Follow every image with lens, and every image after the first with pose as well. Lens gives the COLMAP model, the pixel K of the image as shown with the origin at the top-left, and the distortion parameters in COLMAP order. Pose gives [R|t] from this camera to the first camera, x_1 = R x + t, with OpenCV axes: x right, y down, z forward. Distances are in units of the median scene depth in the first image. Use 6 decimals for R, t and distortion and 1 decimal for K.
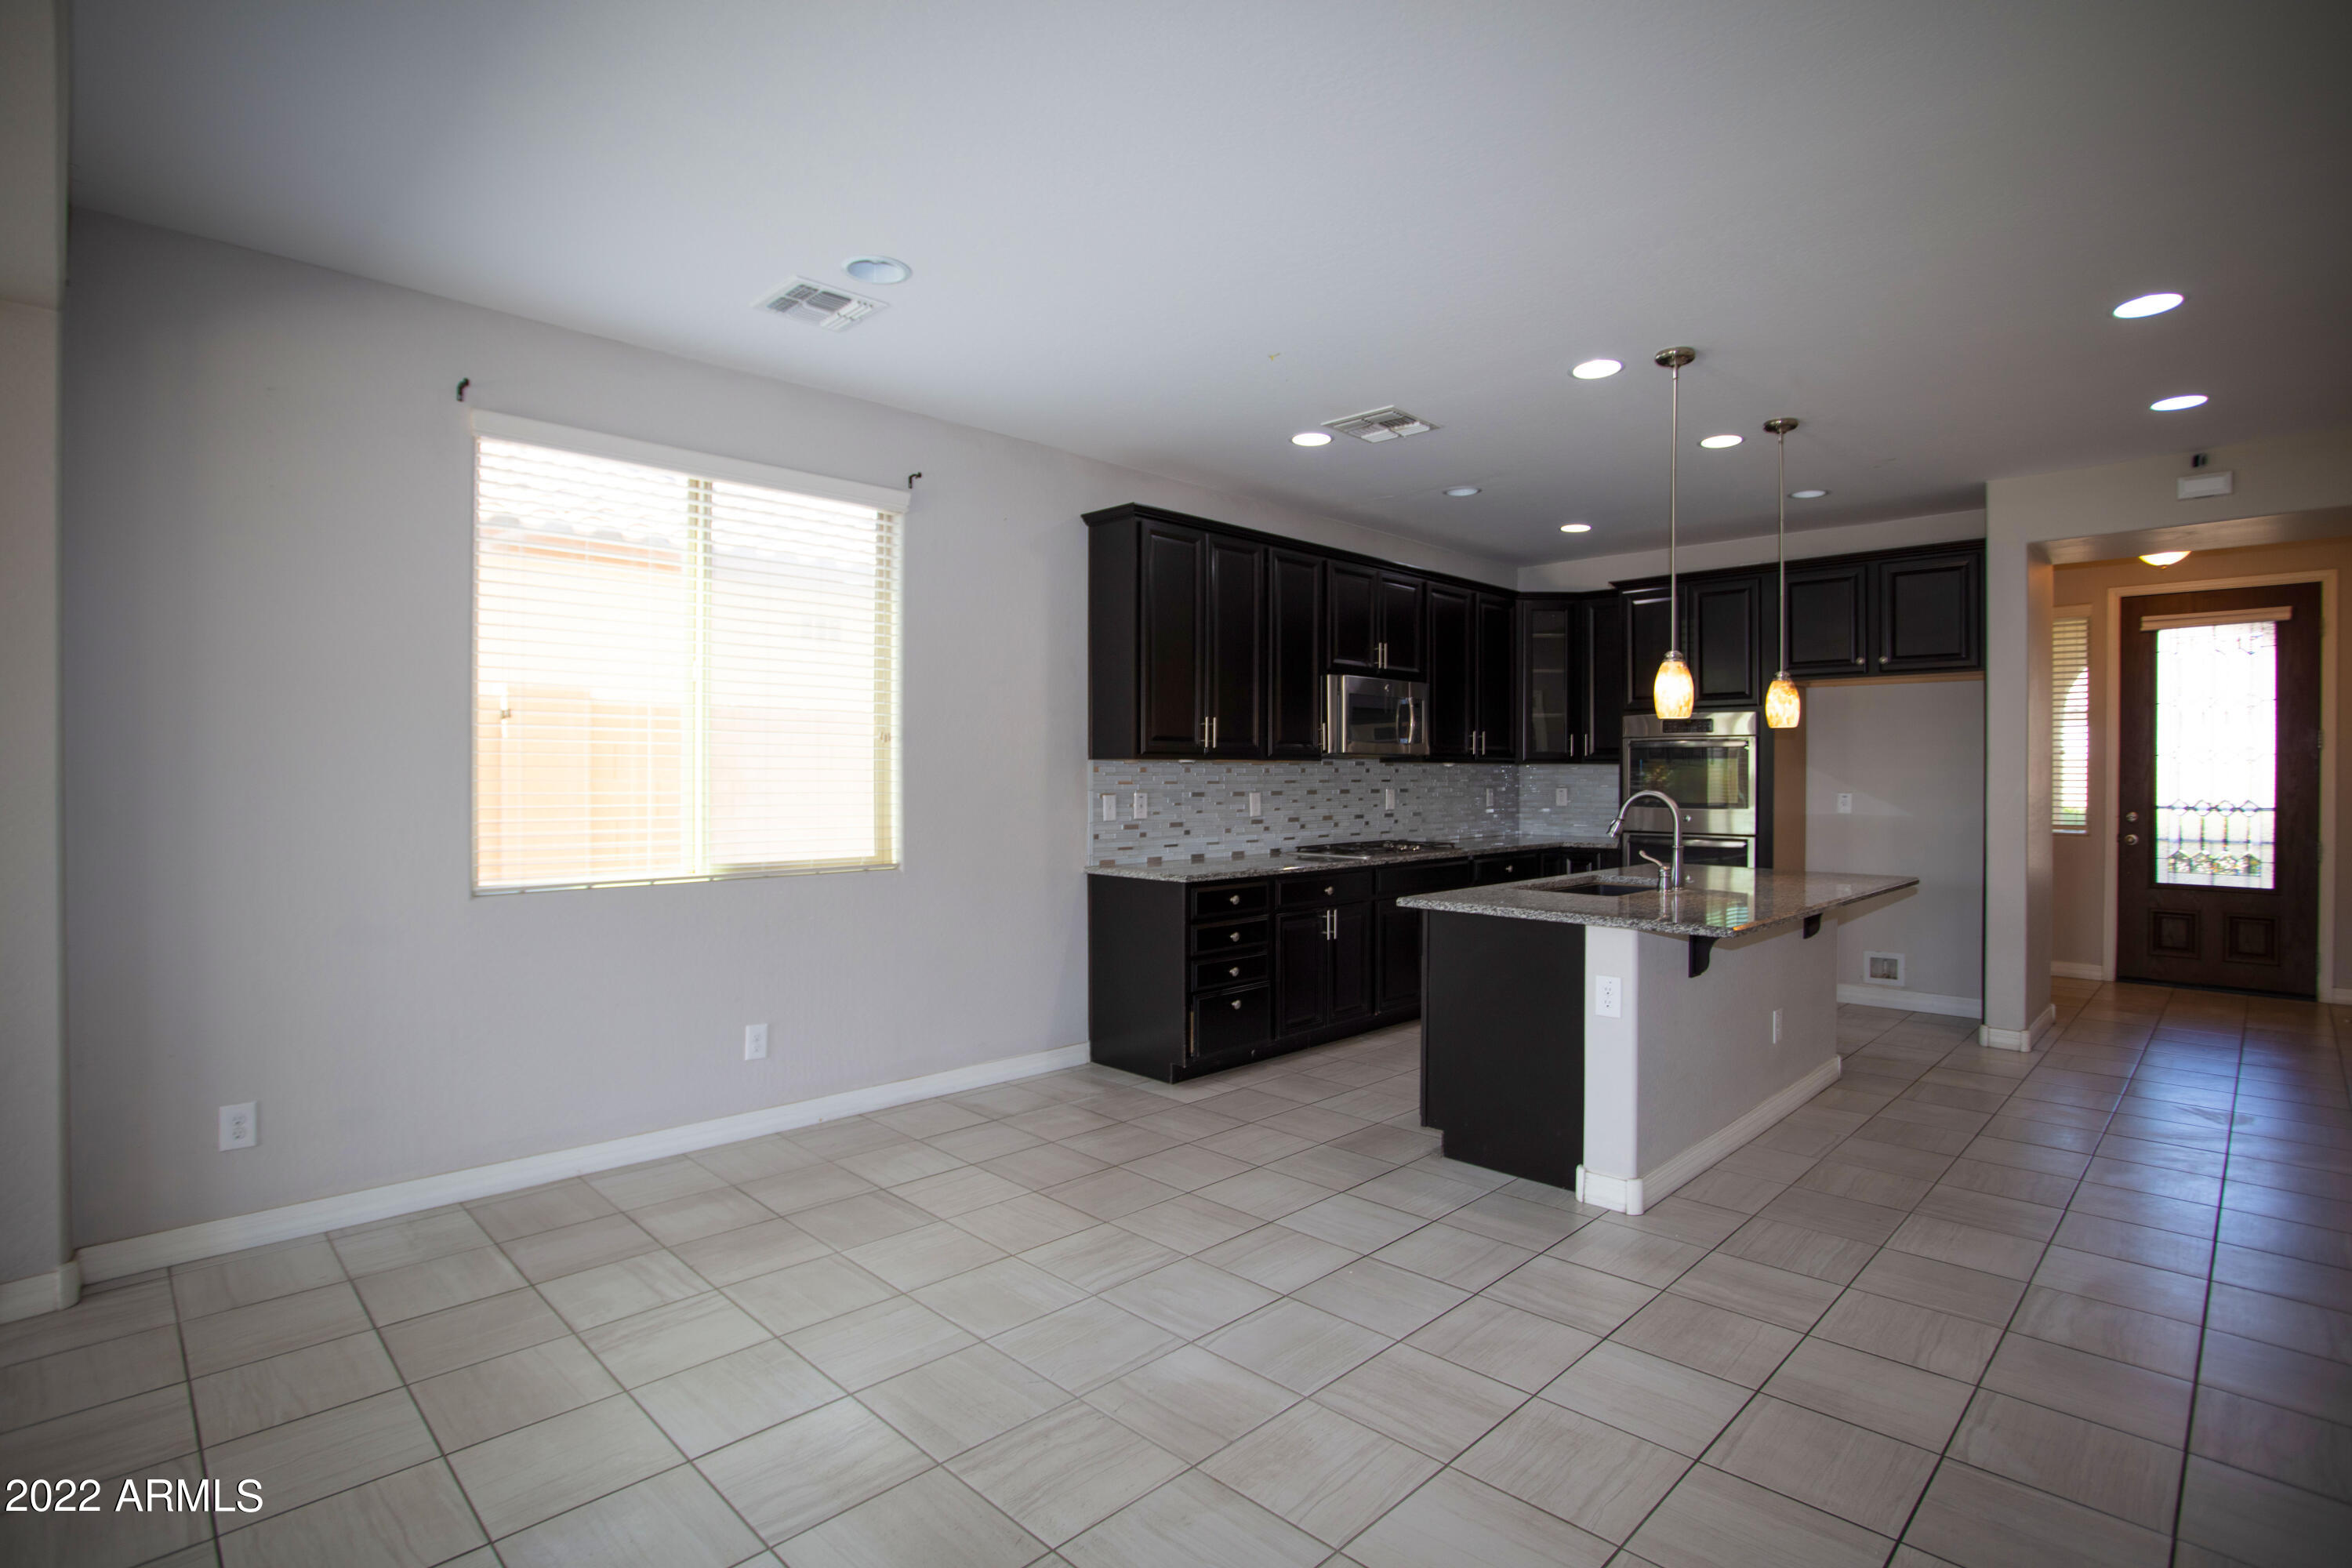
lens RADIAL K [[1164.5, 0, 1156.6], [0, 1164.5, 761.8], [0, 0, 1]] dist [-0.064729, 0.022093]
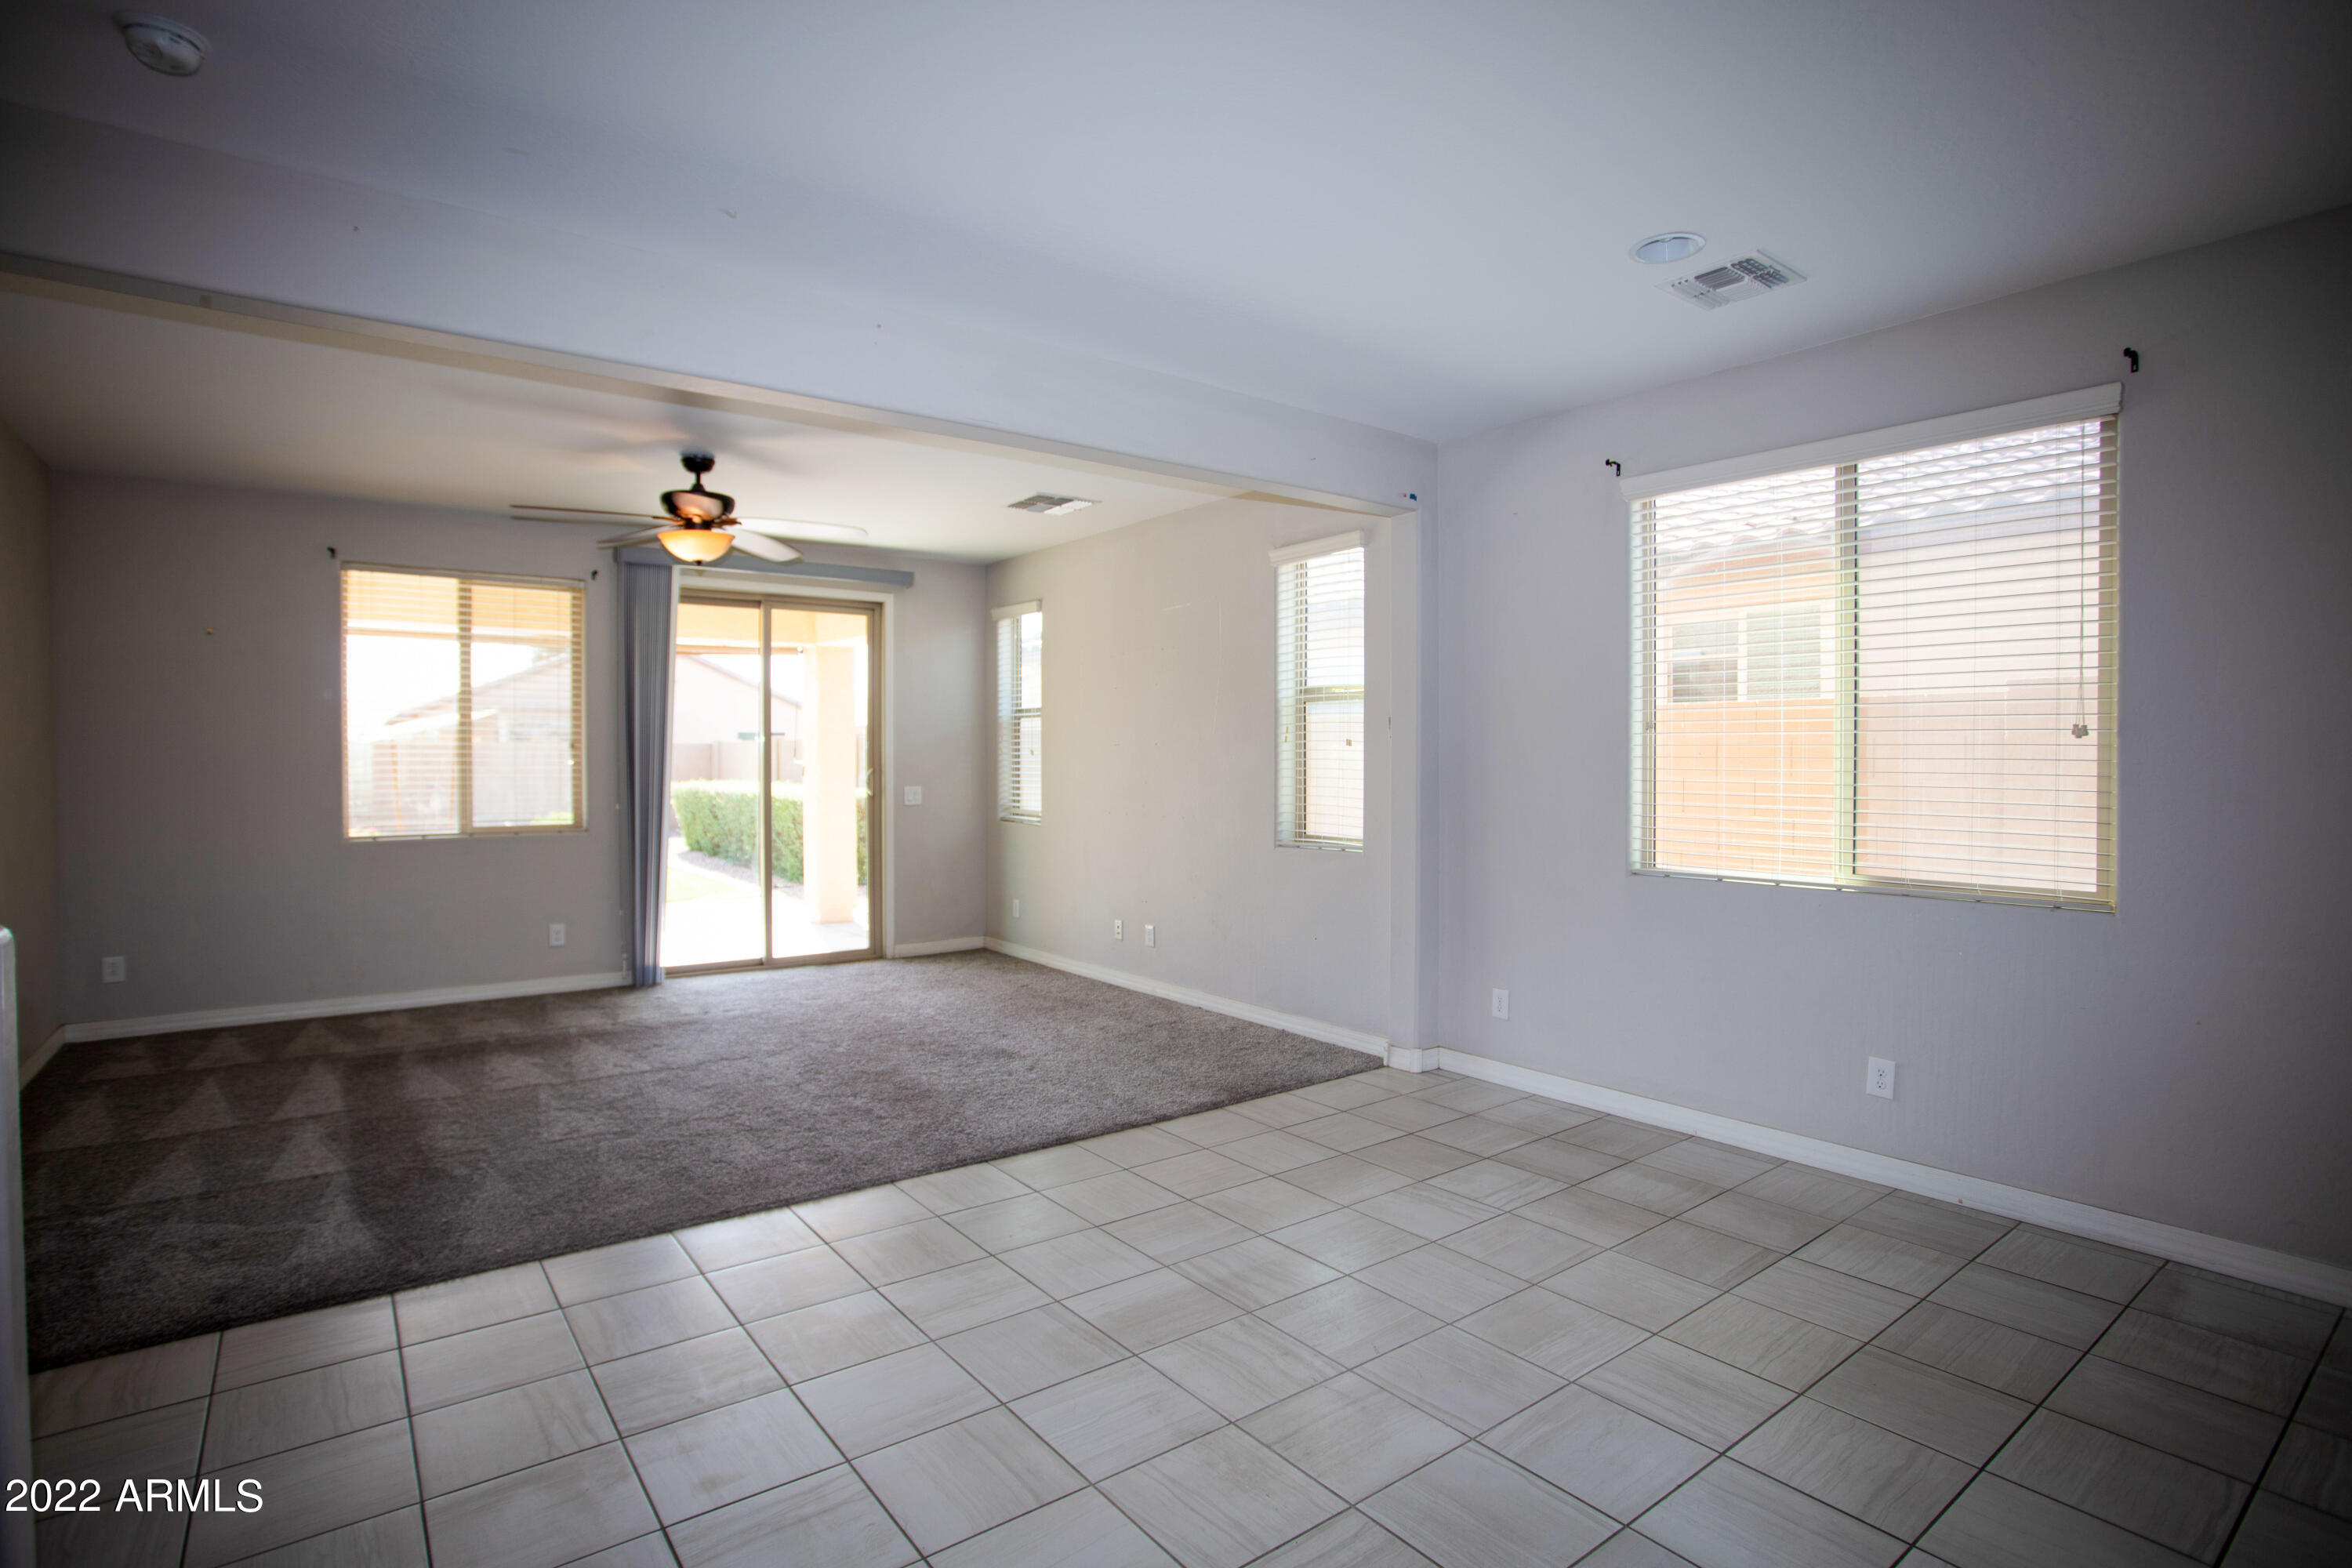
lens RADIAL K [[1164.5, 0, 1217.2], [0, 1164.5, 760.0], [0, 0, 1]] dist [-0.064729, 0.022093]
pose [[-0.106770, -0.003184, -0.994279, 0.444087], [0.004451, 0.999983, -0.003681, -0.000813], [0.994274, -0.004819, -0.106755, 0.444380]]
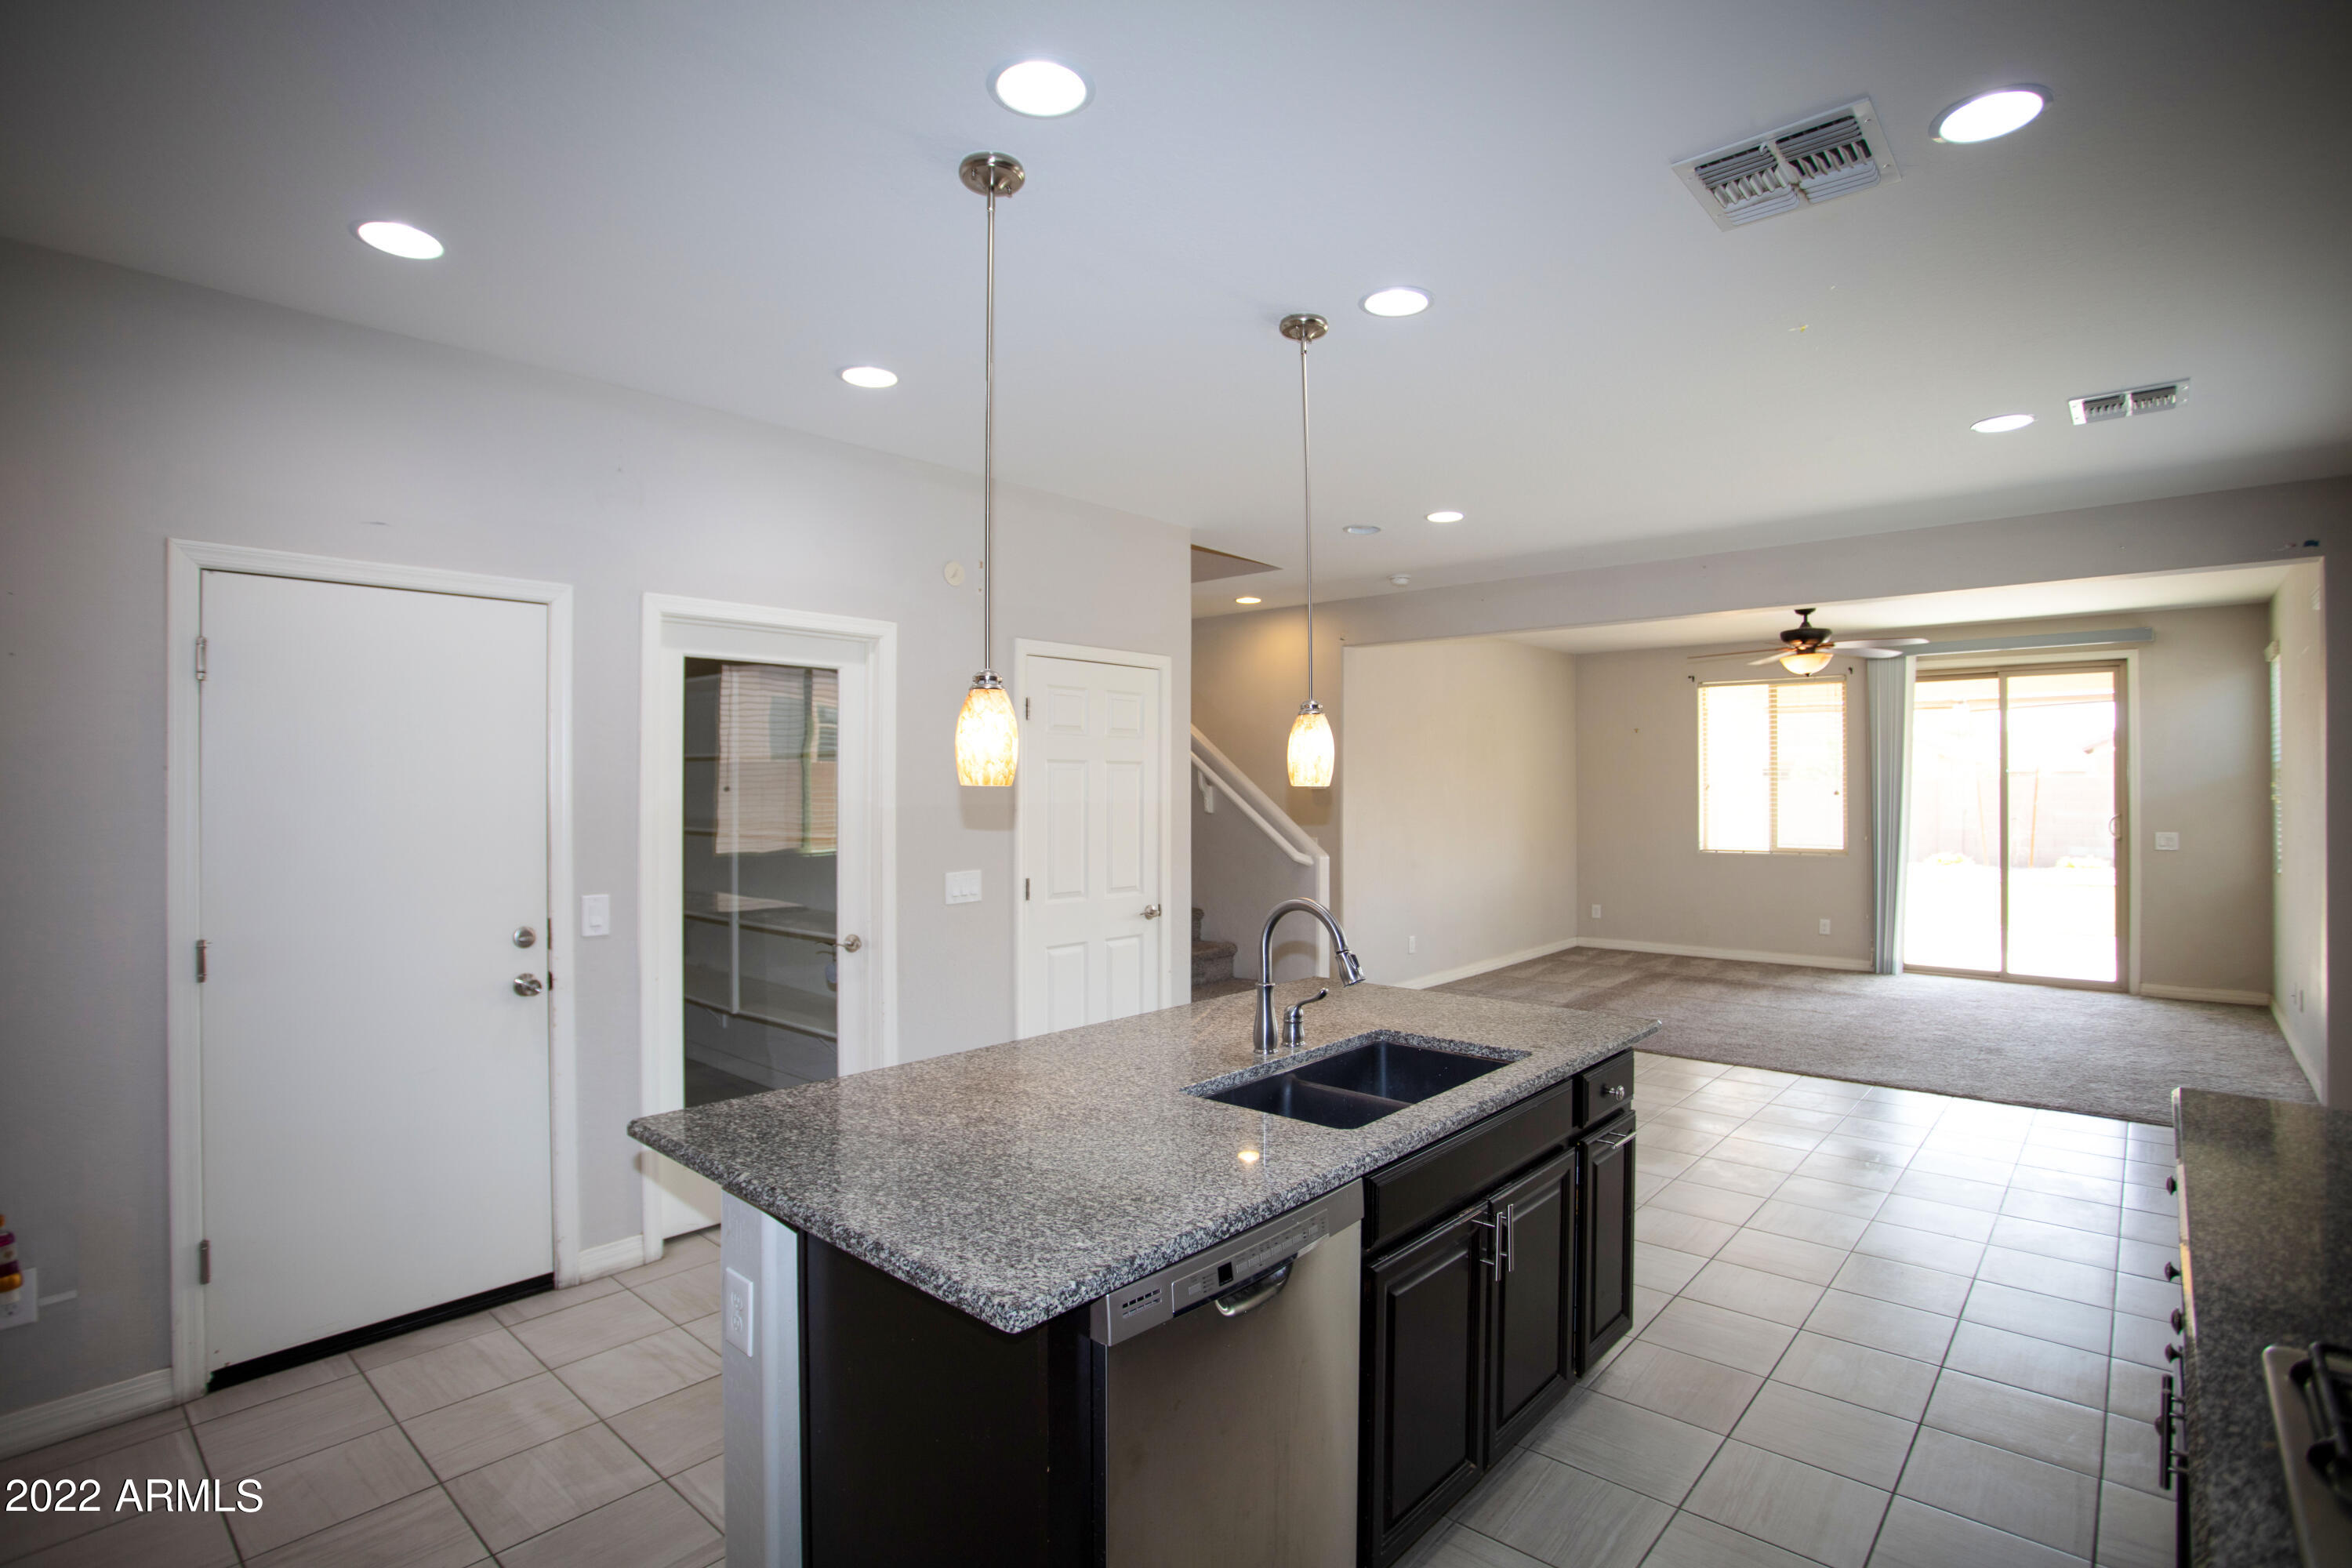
lens RADIAL K [[1164.5, 0, 1162.3], [0, 1164.5, 784.8], [0, 0, 1]] dist [-0.064729, 0.022093]
pose [[-0.998283, -0.003867, -0.058453, 0.416952], [-0.003551, 0.999979, -0.005495, -0.023083], [0.058473, -0.005278, -0.998275, 1.250830]]
